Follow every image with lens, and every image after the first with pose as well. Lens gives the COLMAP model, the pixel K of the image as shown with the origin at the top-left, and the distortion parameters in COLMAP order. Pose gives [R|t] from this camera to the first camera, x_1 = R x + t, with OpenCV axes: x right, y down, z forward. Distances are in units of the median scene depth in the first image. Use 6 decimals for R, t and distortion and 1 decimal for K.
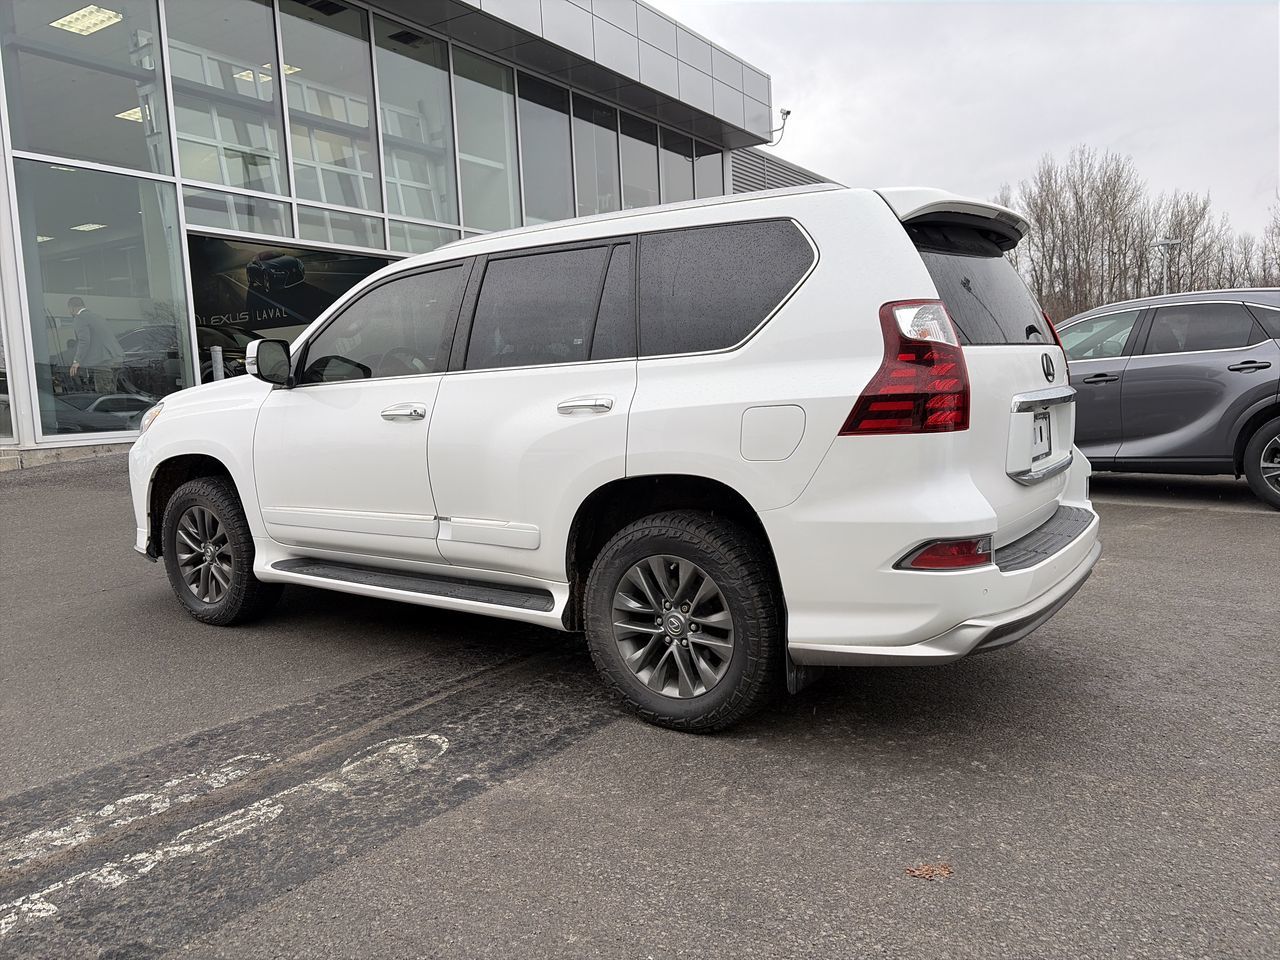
lens RADIAL K [[964.5, 0, 631.5], [0, 964.5, 482.9], [0, 0, 1]] dist [0.045749, -0.041157]
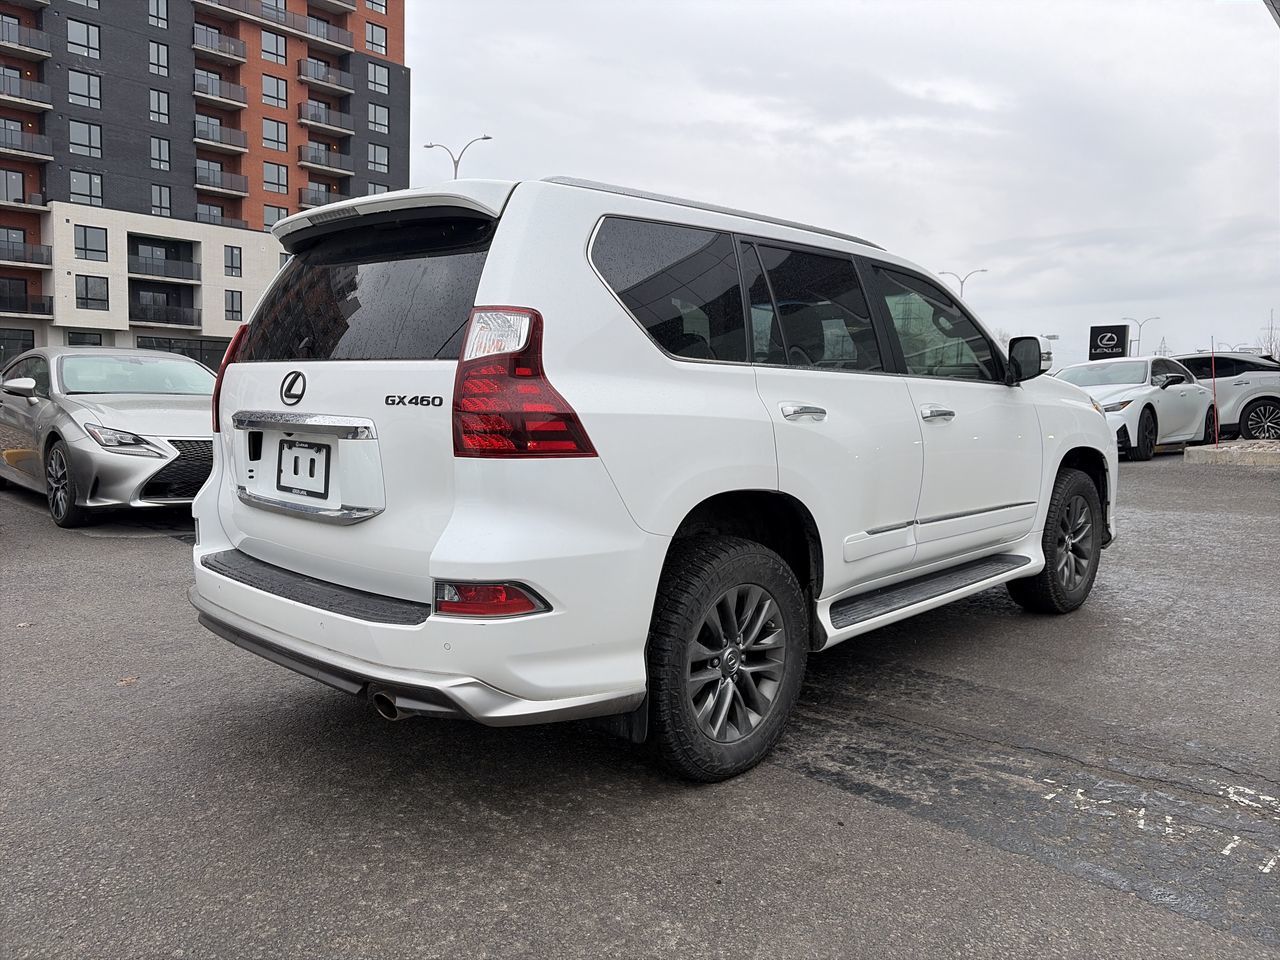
lens RADIAL K [[964.5, 0, 644.9], [0, 964.5, 472.9], [0, 0, 1]] dist [0.045749, -0.041157]
pose [[-0.154938, 0.128589, -0.979520, 1.149067], [-0.118205, 0.981957, 0.147607, -0.195268], [0.980827, 0.138654, -0.136942, 1.341000]]
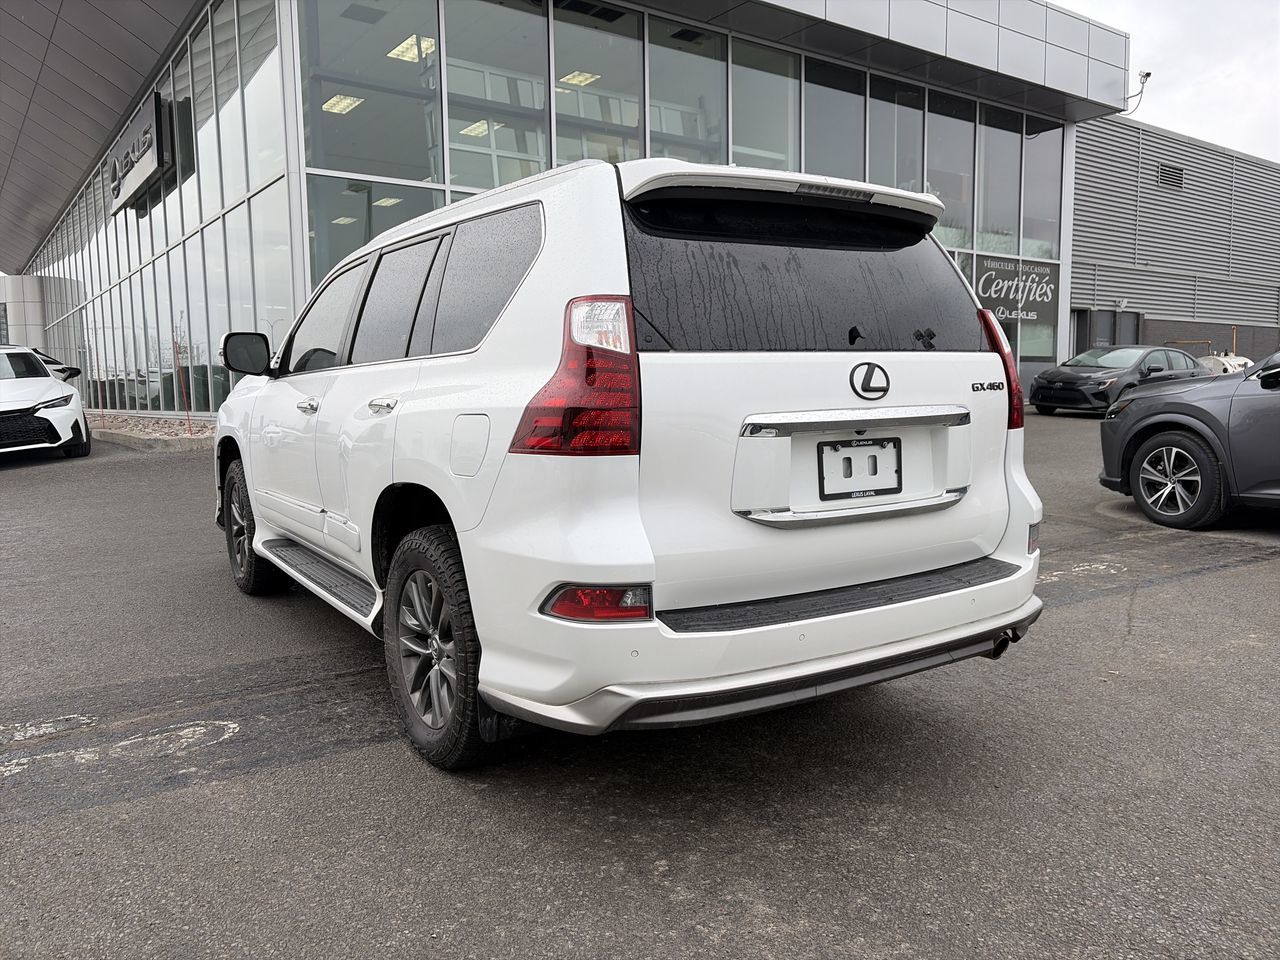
lens RADIAL K [[964.5, 0, 636.0], [0, 964.5, 482.8], [0, 0, 1]] dist [0.045749, -0.041157]
pose [[0.928252, 0.068491, -0.365591, 0.510773], [-0.066461, 0.997624, 0.018151, -0.036281], [0.365966, 0.007449, 0.930598, 0.191980]]
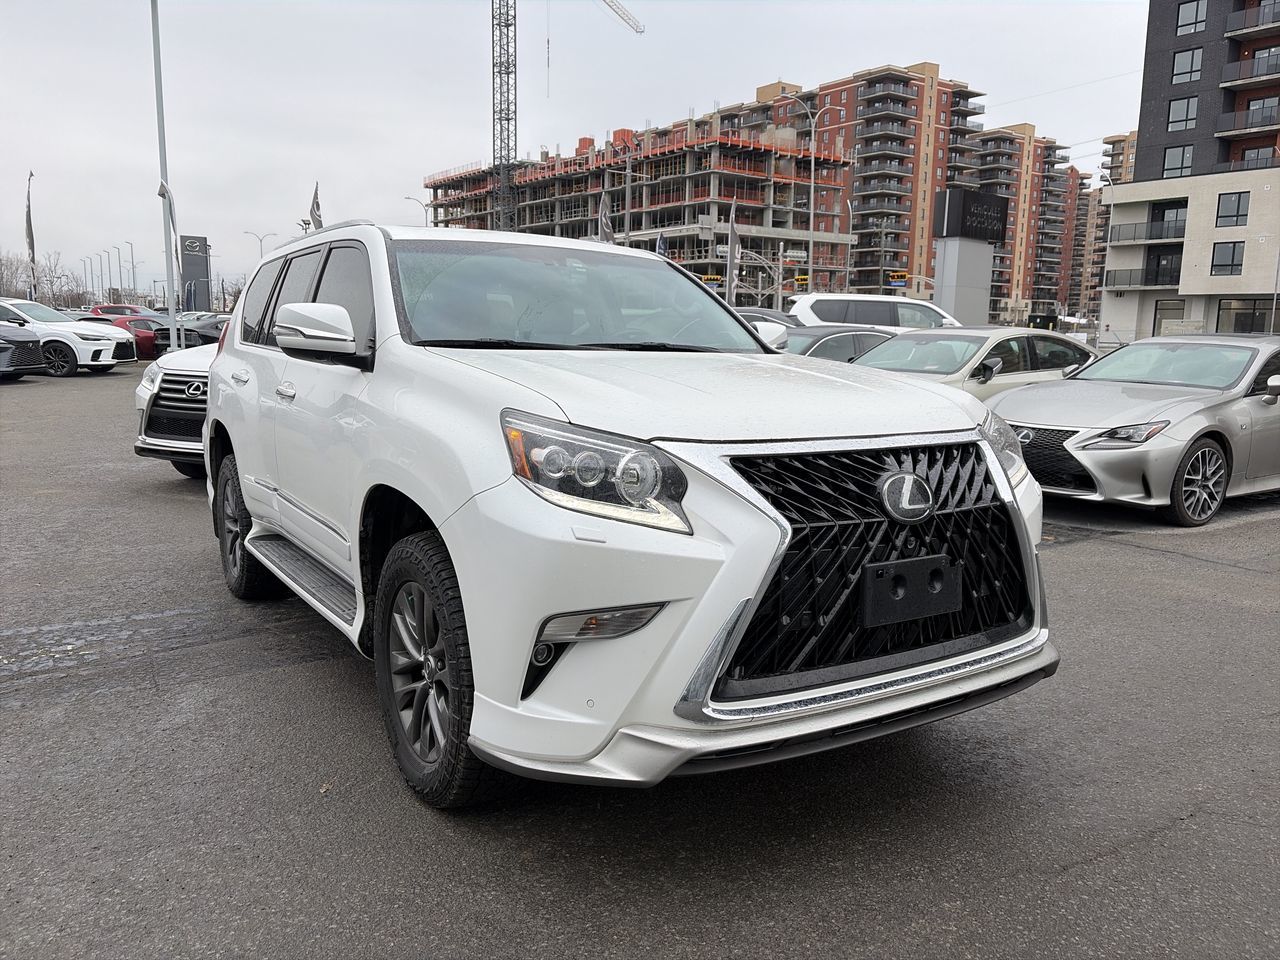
lens RADIAL K [[964.5, 0, 649.0], [0, 964.5, 470.5], [0, 0, 1]] dist [0.045749, -0.041157]
pose [[-0.924733, -0.026945, 0.379660, -0.763306], [0.061910, 0.973558, 0.219890, -0.266537], [-0.375547, 0.226844, -0.898614, 2.347767]]
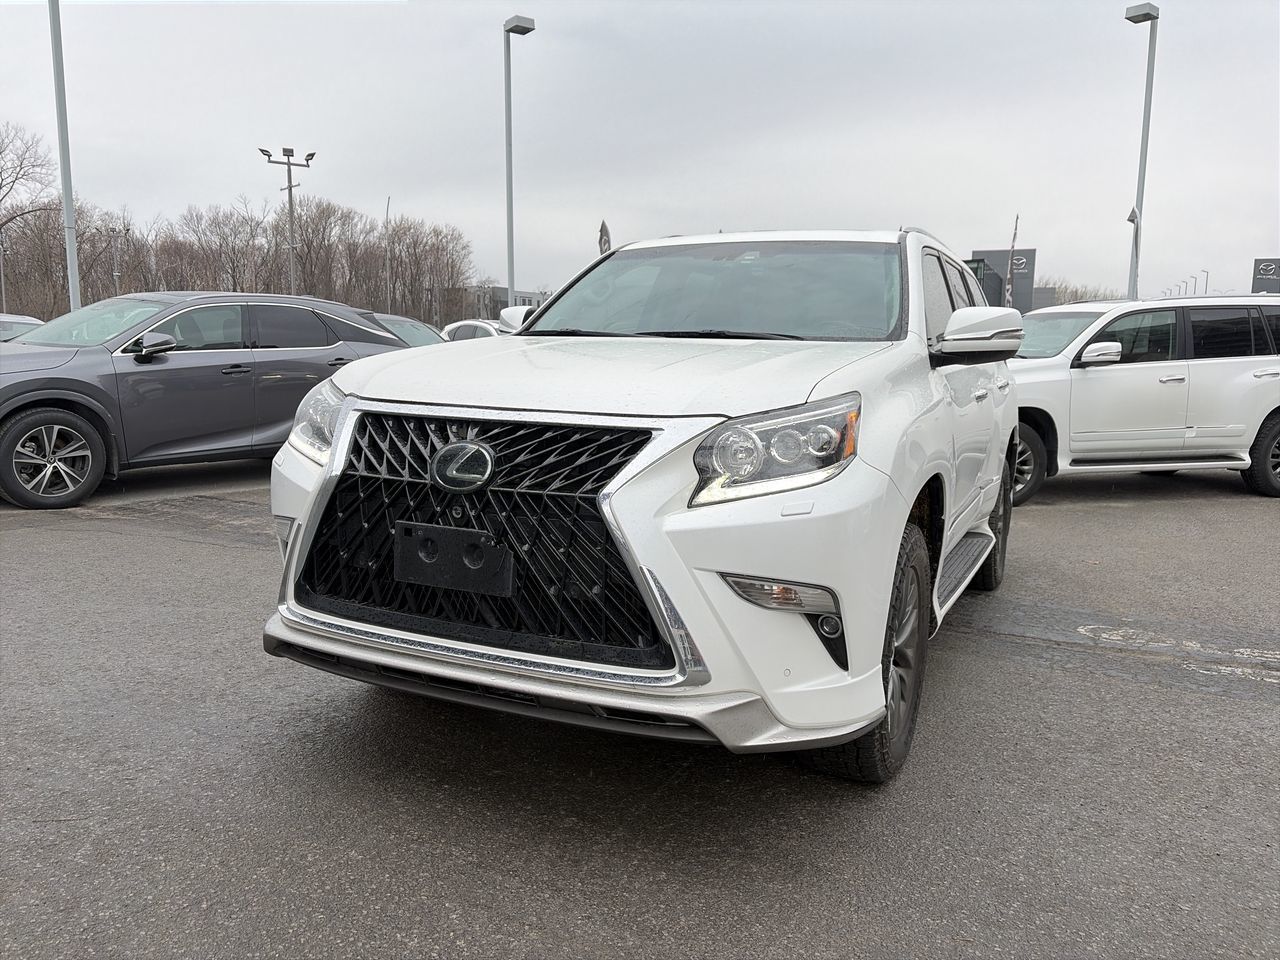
lens RADIAL K [[964.5, 0, 635.6], [0, 964.5, 485.6], [0, 0, 1]] dist [0.045749, -0.041157]
pose [[-0.159355, -0.100576, 0.982085, -1.331531], [0.095659, 0.988543, 0.116760, -0.146297], [-0.982576, 0.112551, -0.147908, 1.680849]]
